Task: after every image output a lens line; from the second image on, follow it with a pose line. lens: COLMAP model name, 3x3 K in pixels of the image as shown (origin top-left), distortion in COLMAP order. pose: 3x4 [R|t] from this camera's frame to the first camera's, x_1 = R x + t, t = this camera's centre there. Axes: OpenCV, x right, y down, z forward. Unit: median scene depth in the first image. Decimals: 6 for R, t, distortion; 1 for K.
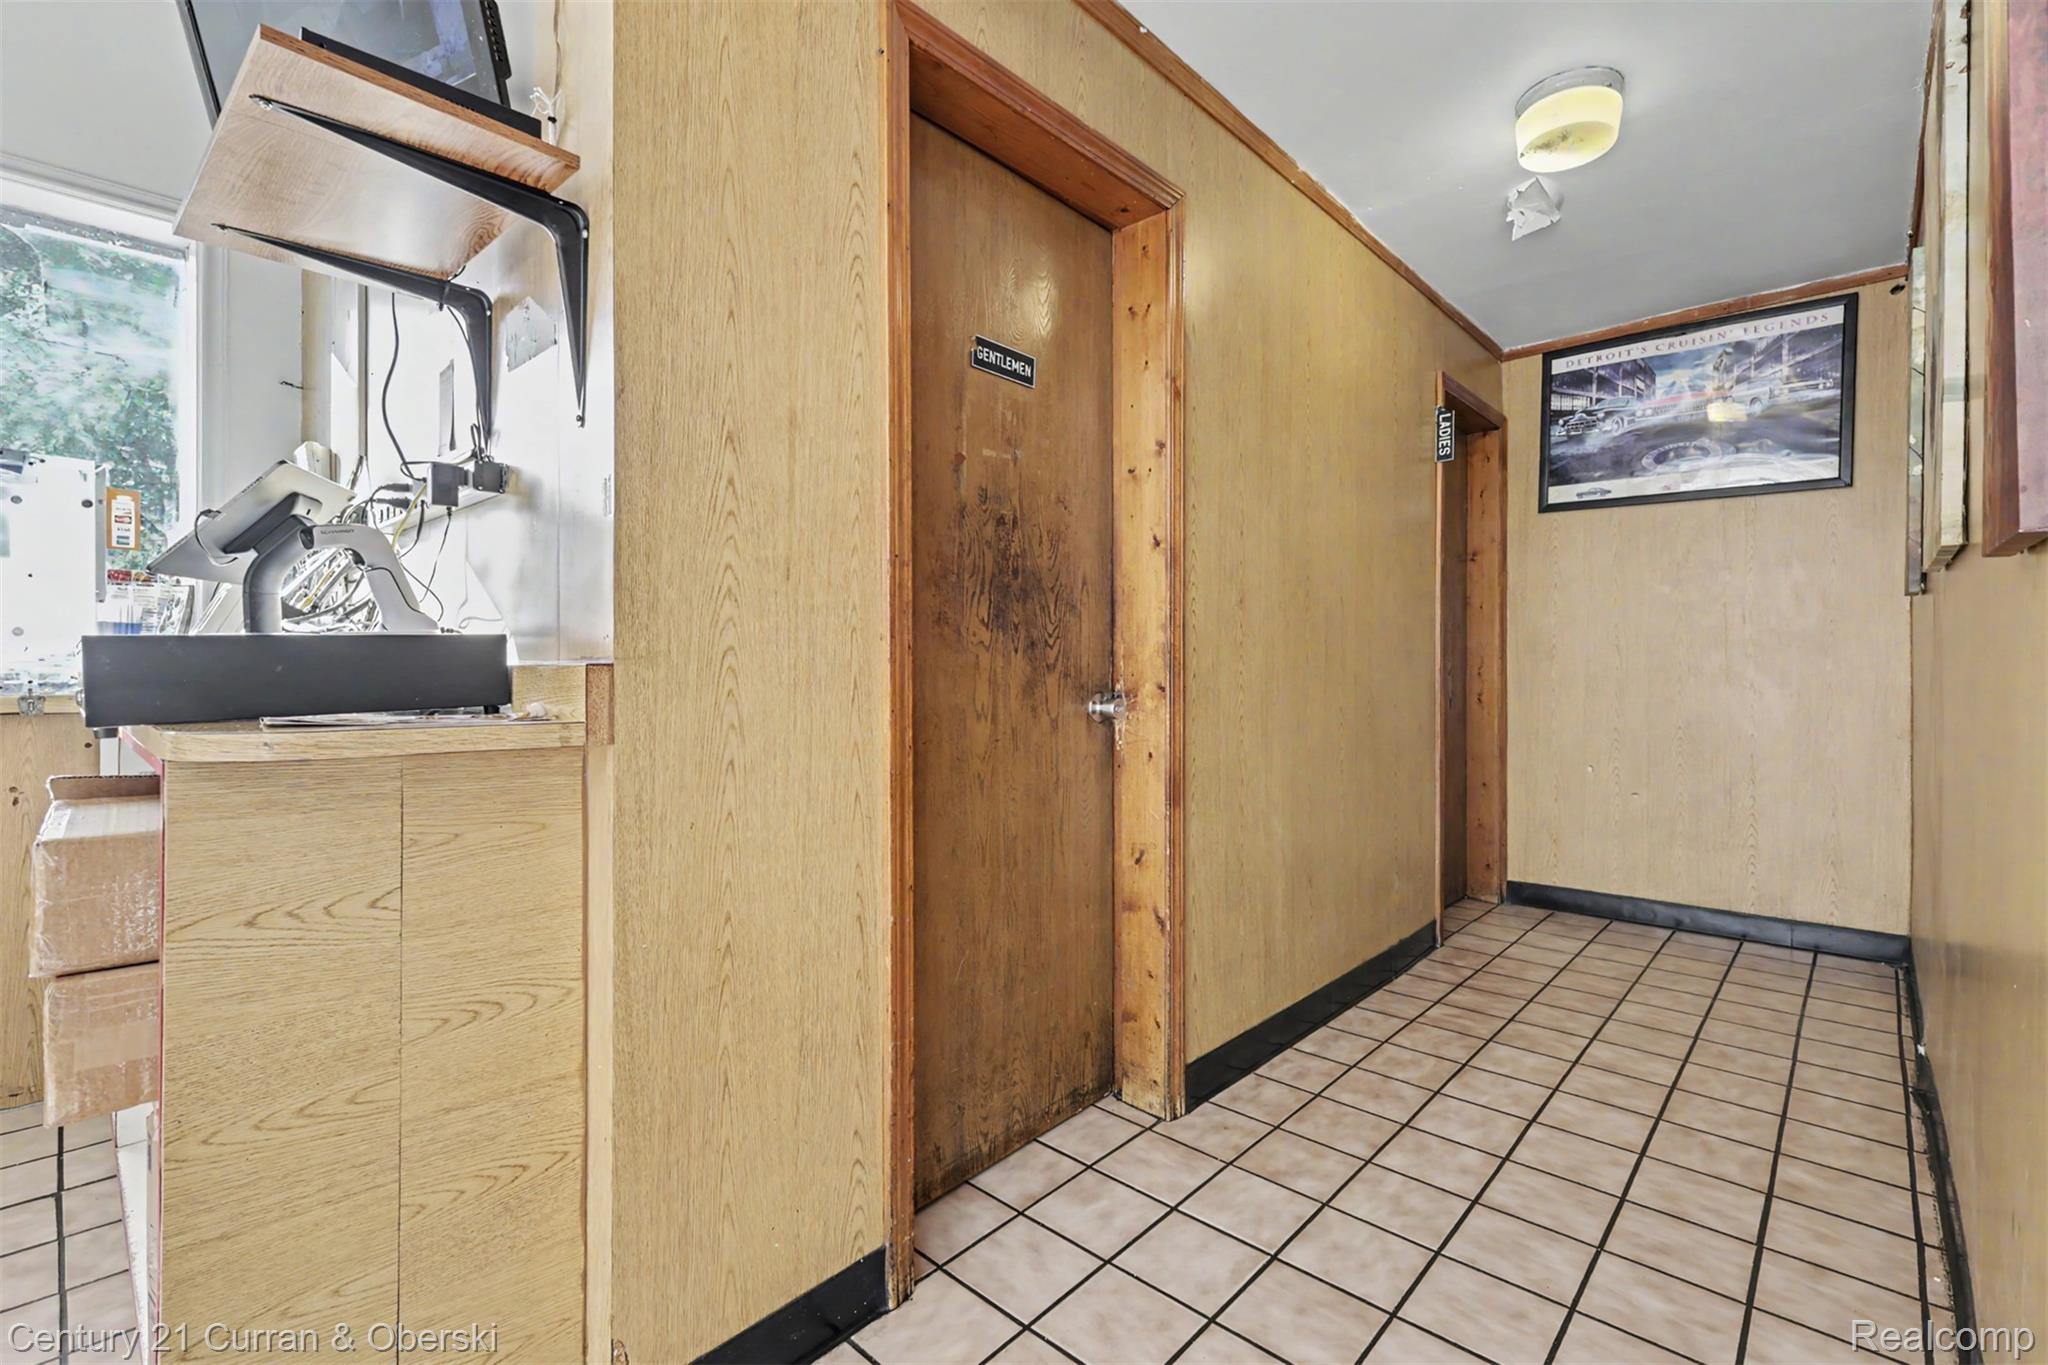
lens RADIAL K [[905.5, 0, 1026.6], [0, 905.5, 670.3], [0, 0, 1]] dist [0.002849, -0.000339]
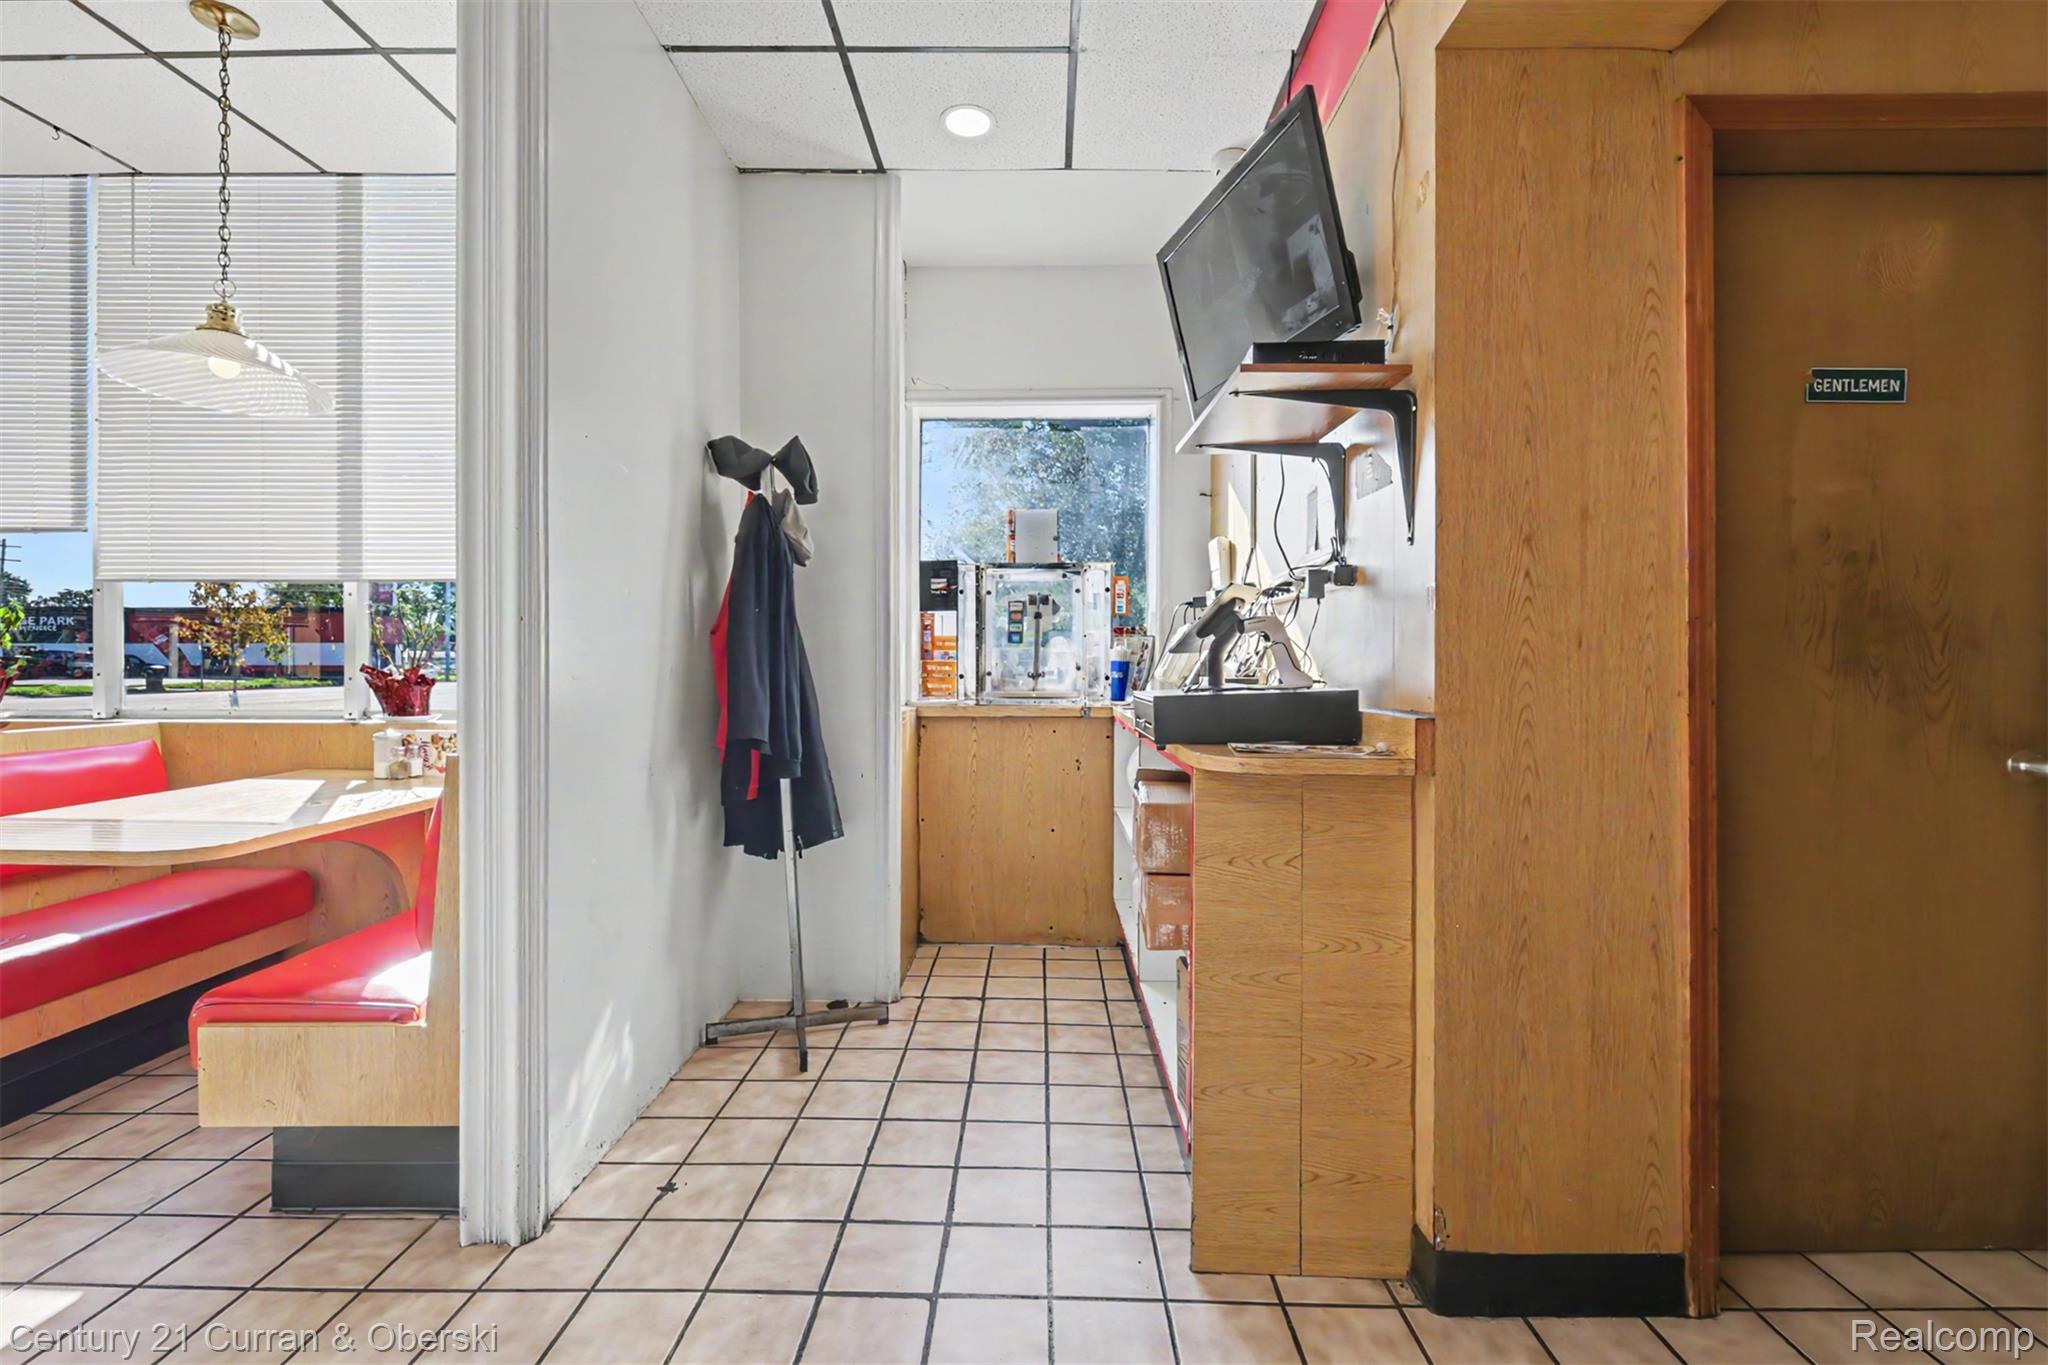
lens RADIAL K [[905.5, 0, 1019.3], [0, 905.5, 665.3], [0, 0, 1]] dist [0.002849, -0.000339]
pose [[0.665762, 0.000036, -0.746164, 0.104824], [-0.001611, 0.999998, -0.001389, -0.056834], [0.746163, 0.002127, 0.665760, -0.267917]]
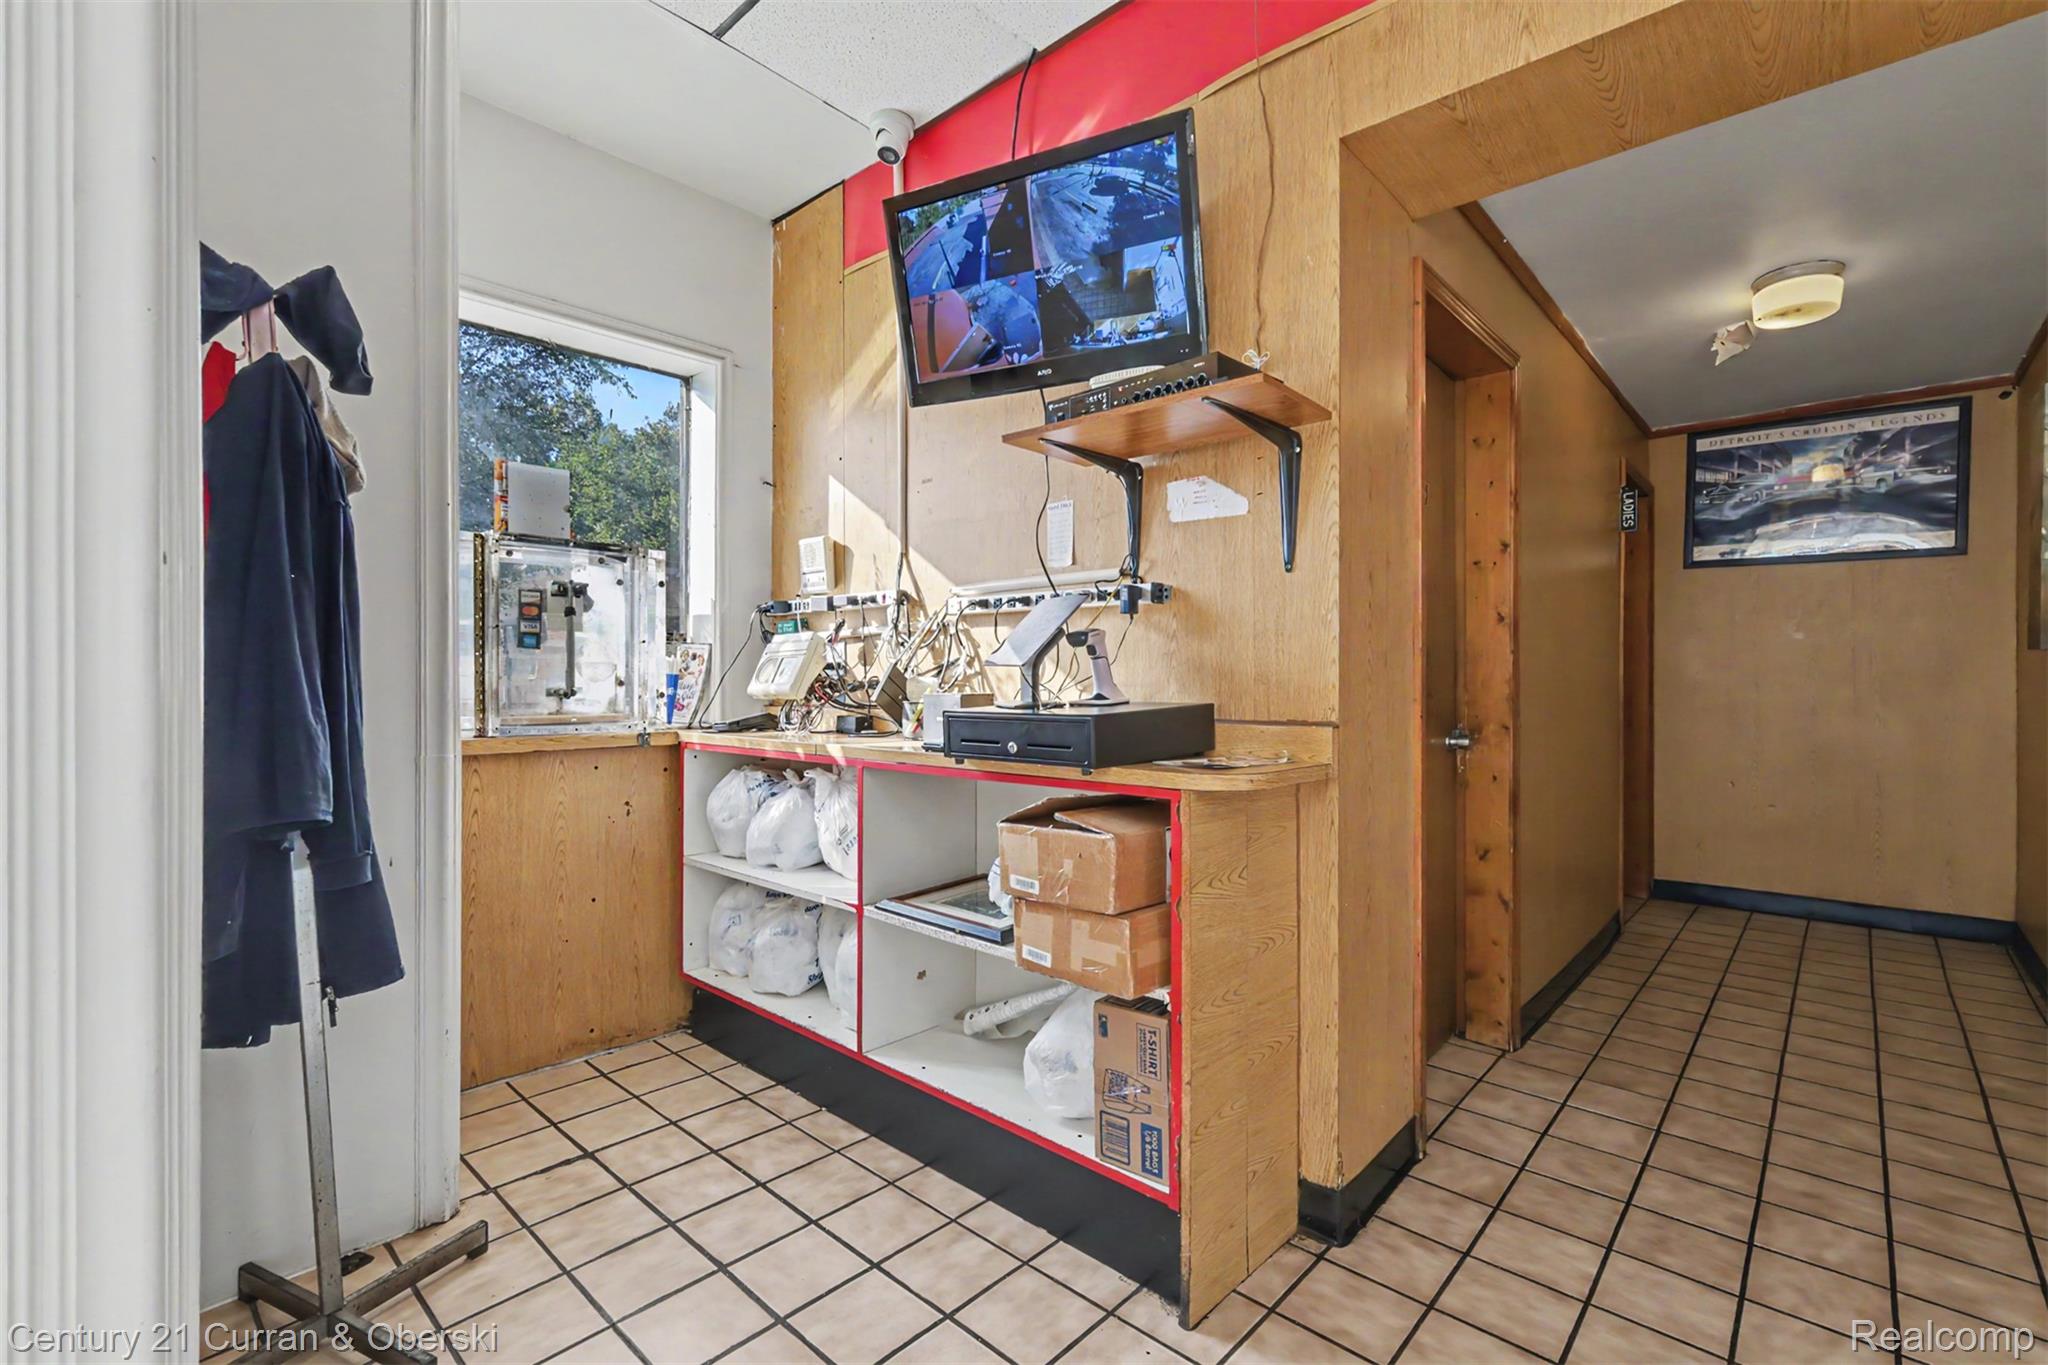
lens RADIAL K [[905.5, 0, 1017.3], [0, 905.5, 679.4], [0, 0, 1]] dist [0.002849, -0.000339]
pose [[0.999975, 0.000232, 0.007116, -0.683145], [-0.000222, 0.999999, -0.001390, -0.057478], [-0.007116, 0.001389, 0.999974, -0.387967]]
